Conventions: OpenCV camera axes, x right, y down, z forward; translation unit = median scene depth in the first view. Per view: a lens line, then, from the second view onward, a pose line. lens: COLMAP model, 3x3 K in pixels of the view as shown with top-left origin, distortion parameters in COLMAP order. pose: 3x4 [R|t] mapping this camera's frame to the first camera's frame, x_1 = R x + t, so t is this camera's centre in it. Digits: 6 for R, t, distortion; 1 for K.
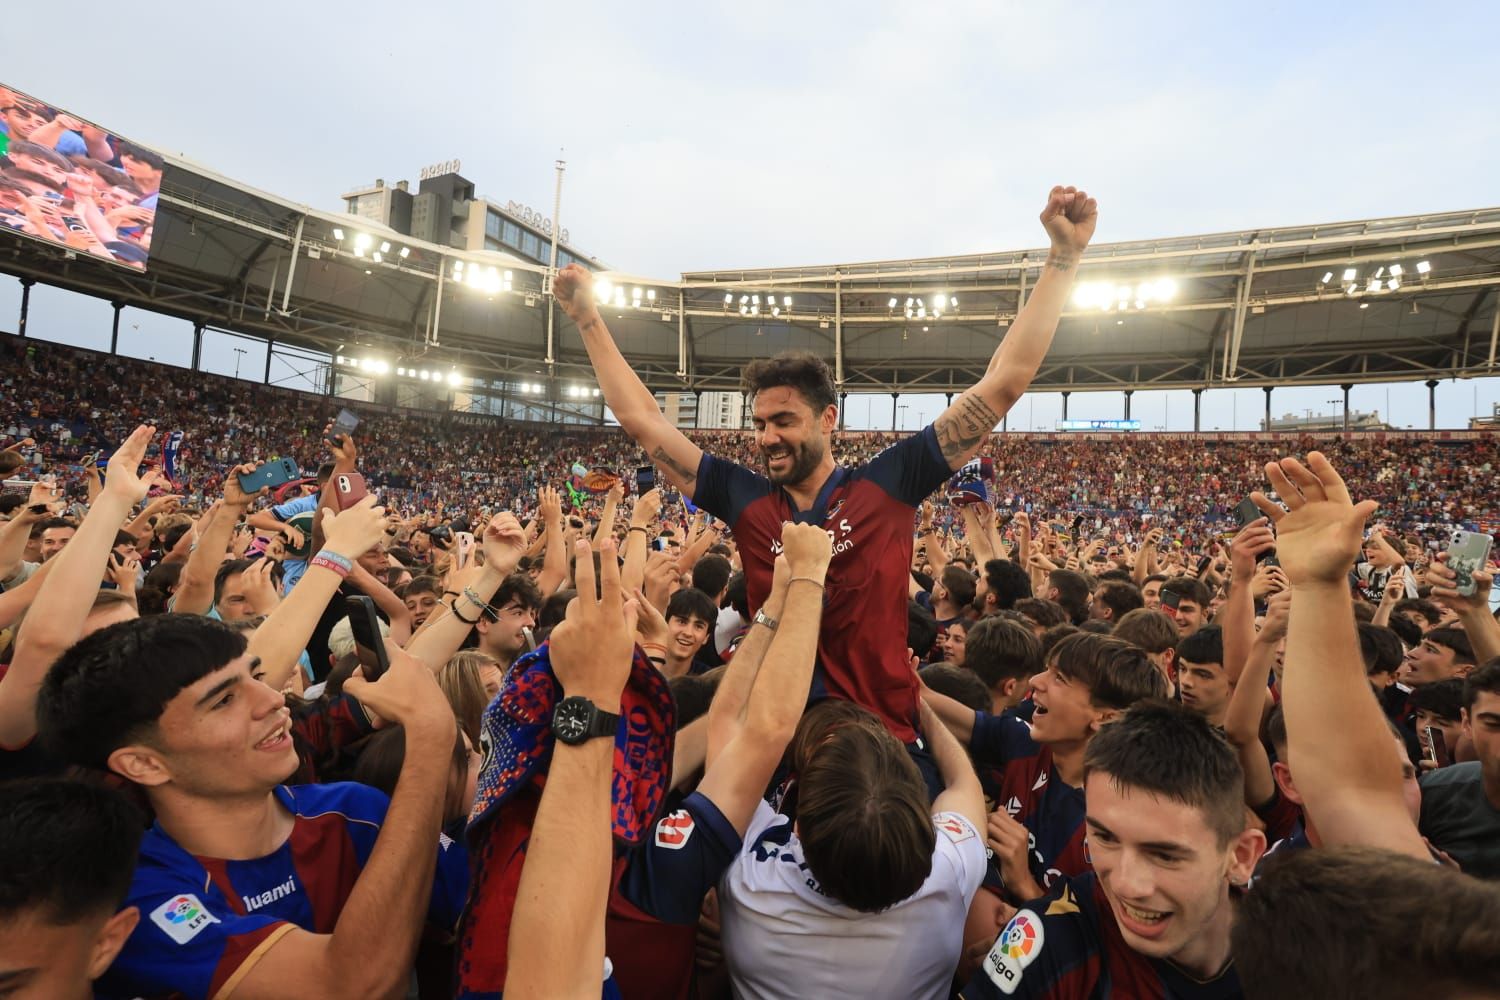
lens RADIAL K [[701.6, 0, 752.6], [0, 701.6, 495.9], [0, 0, 1]] dist [-0.008324, 0.003529]
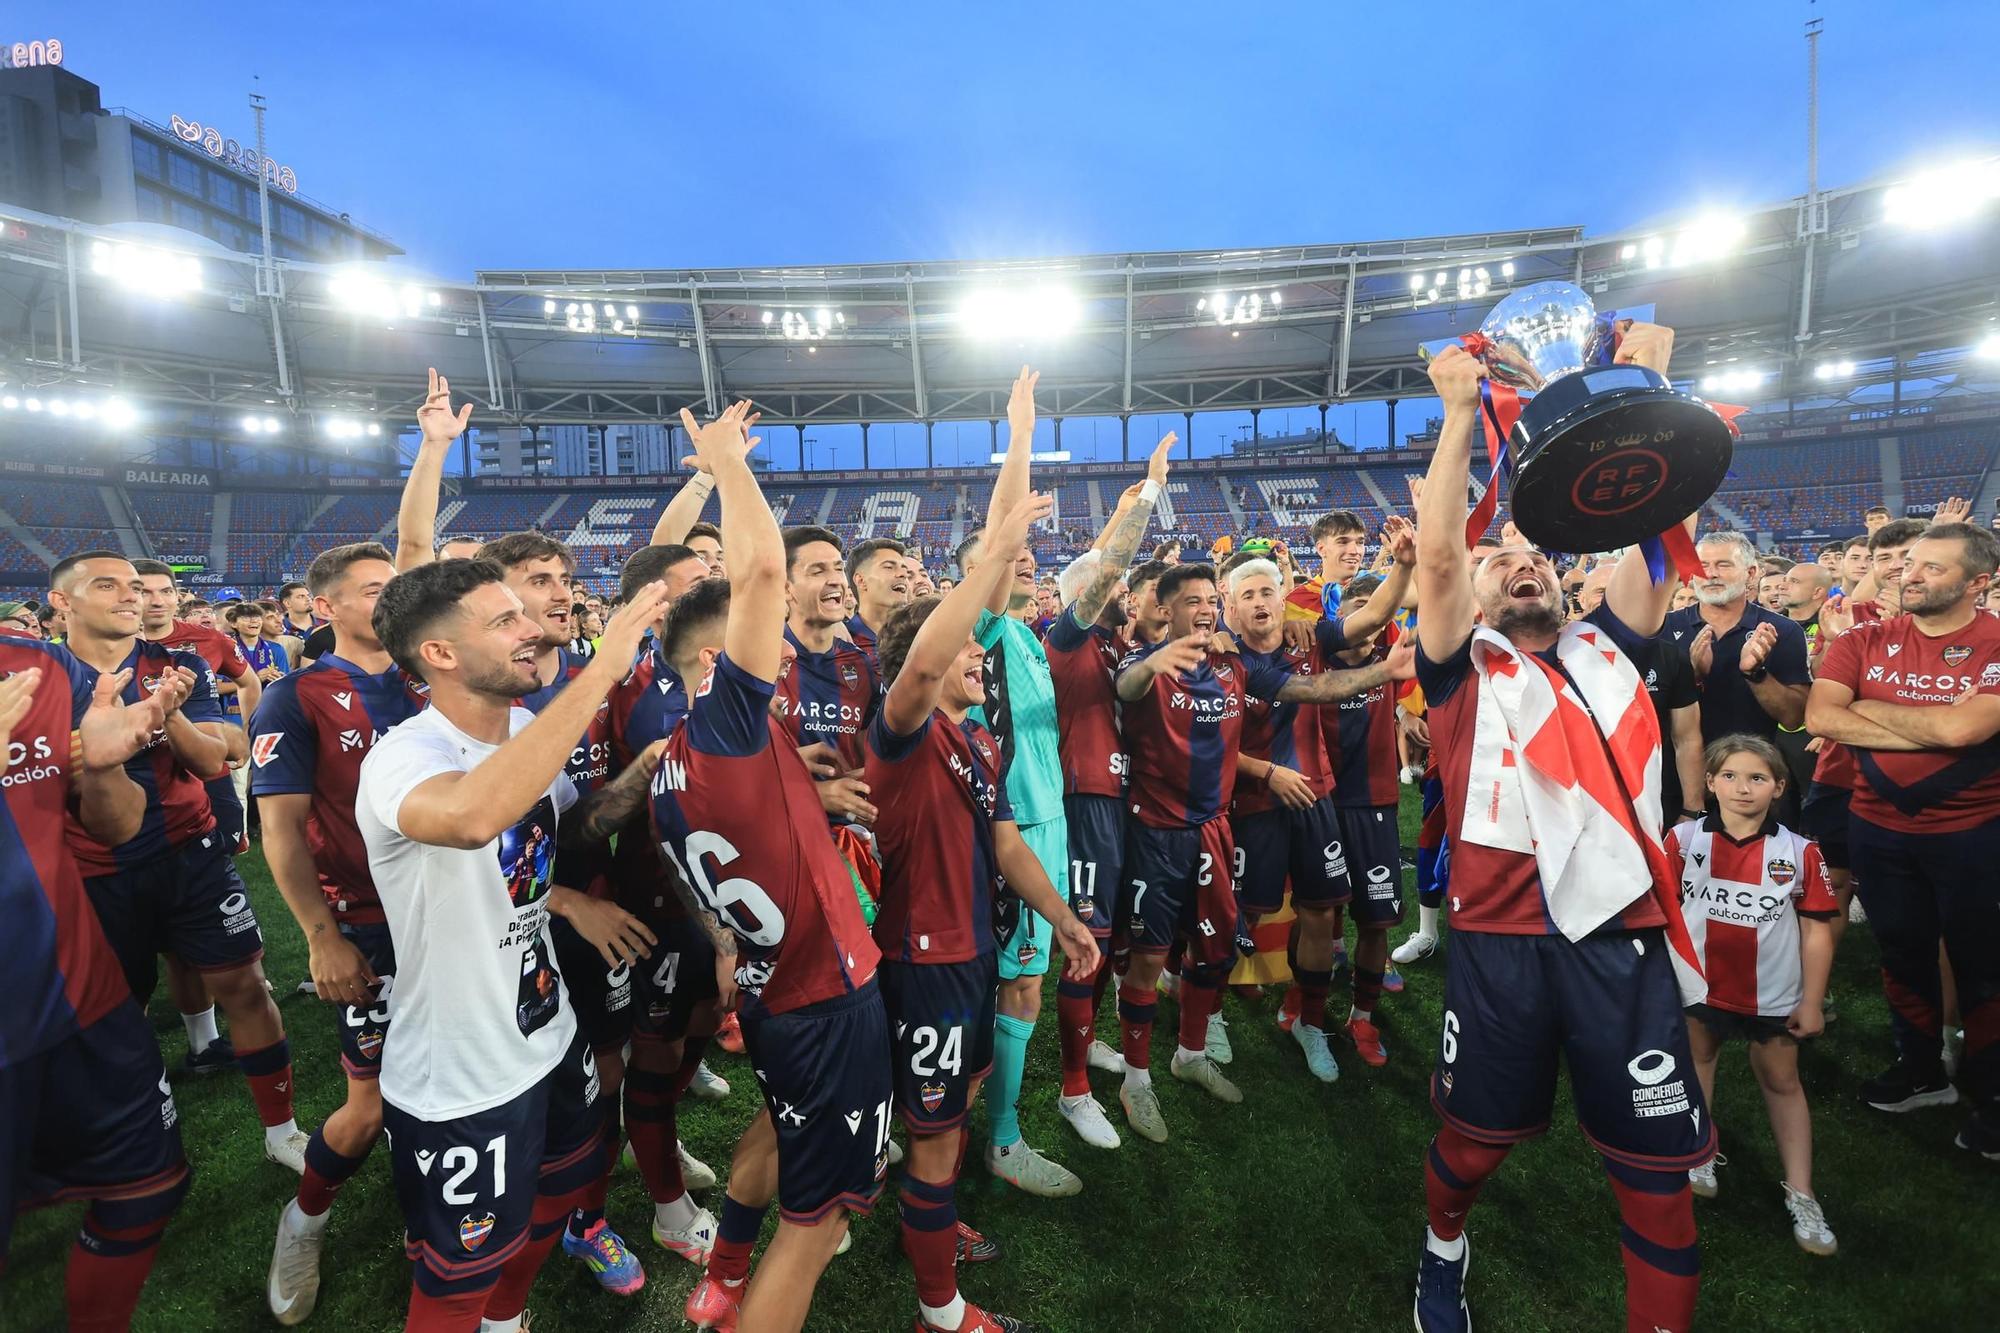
lens RADIAL K [[935.5, 0, 1002.5], [0, 935.5, 659.2], [0, 0, 1]] dist [-0.001154, 0.000899]
pose [[0.940294, -0.099800, 0.325403, 0.059623], [0.061391, 0.990095, 0.126262, 0.000996], [-0.334781, -0.098747, 0.937107, -0.160173]]
